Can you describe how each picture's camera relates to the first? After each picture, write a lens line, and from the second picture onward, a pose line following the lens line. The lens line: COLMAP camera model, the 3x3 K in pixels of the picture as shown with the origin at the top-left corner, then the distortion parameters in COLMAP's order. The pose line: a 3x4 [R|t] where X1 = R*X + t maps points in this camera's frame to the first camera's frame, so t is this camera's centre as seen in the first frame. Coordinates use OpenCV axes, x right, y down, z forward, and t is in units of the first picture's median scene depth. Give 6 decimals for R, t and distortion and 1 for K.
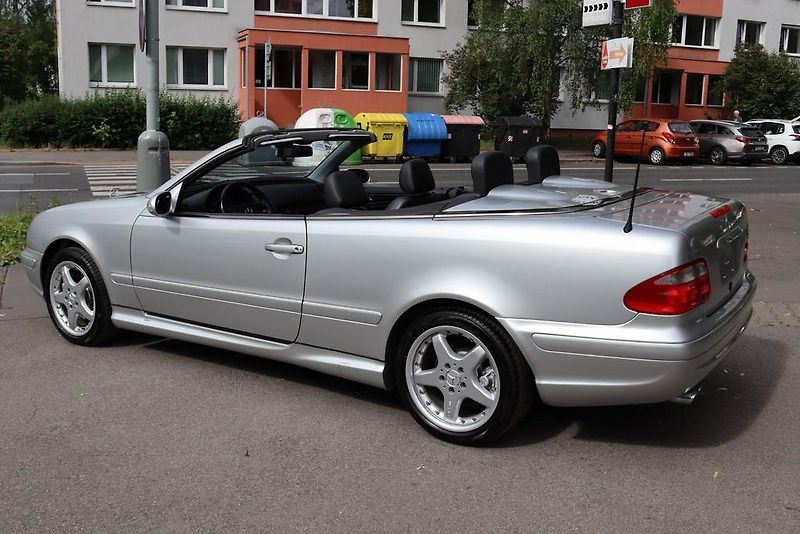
lens RADIAL K [[821.8, 0, 400.0], [0, 821.8, 267.0], [0, 0, 1]] dist [-0.137349, 0.180156]
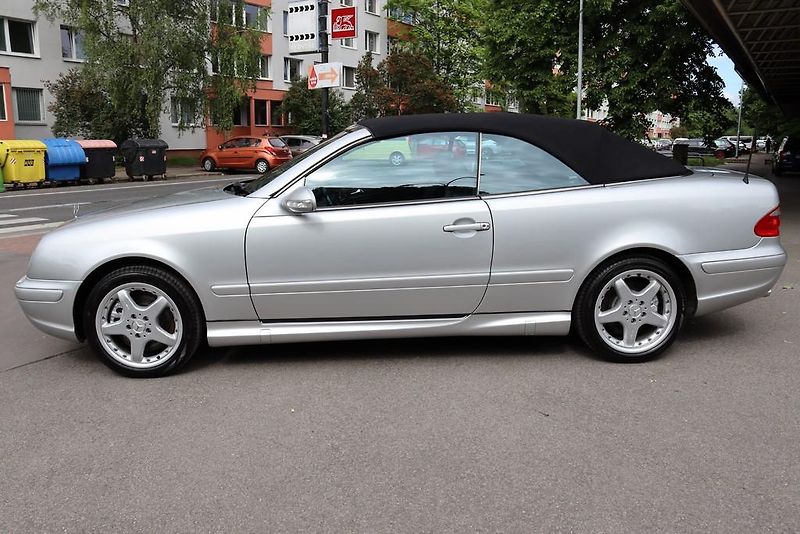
lens RADIAL K [[695.3, 0, 400.0], [0, 695.3, 267.0], [0, 0, 1]] dist [-0.163930, 0.159037]
pose [[0.804920, -0.129818, 0.579009, -0.141392], [0.130842, 0.990588, 0.040205, -0.003709], [-0.578779, 0.043397, 0.814329, 0.058933]]
